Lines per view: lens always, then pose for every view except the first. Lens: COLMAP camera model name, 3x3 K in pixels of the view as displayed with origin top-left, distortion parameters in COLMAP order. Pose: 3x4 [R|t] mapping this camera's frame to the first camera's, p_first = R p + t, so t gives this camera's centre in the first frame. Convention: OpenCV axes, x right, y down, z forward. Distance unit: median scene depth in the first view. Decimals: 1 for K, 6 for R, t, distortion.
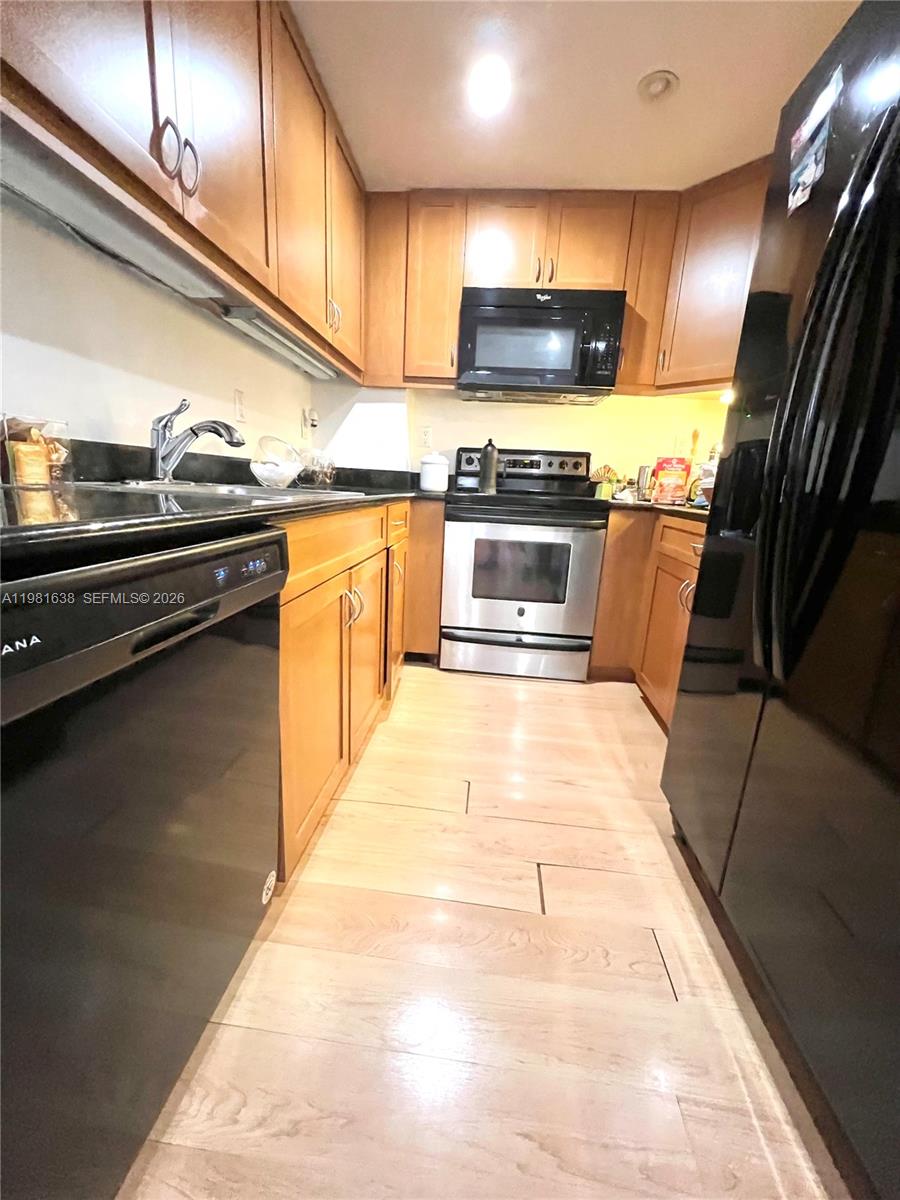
lens RADIAL K [[483.5, 0, 448.7], [0, 483.5, 601.4], [0, 0, 1]] dist [0.000646, 0.001026]
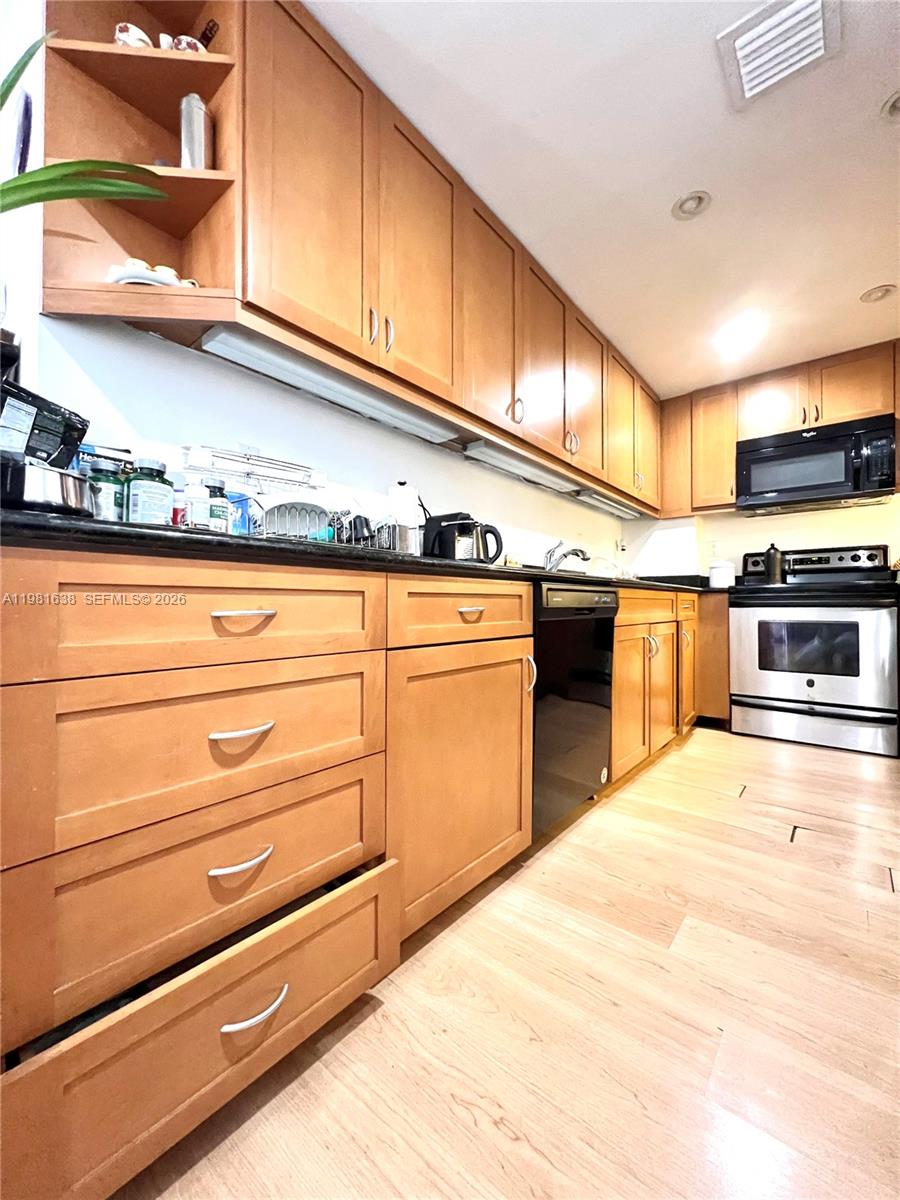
lens RADIAL K [[483.5, 0, 450.4], [0, 483.5, 600.7], [0, 0, 1]] dist [0.000646, 0.001026]
pose [[0.828972, -0.055077, -0.556572, 0.091631], [-0.092017, 0.968147, -0.232859, 0.175536], [0.551669, 0.244248, 0.797499, -0.418171]]
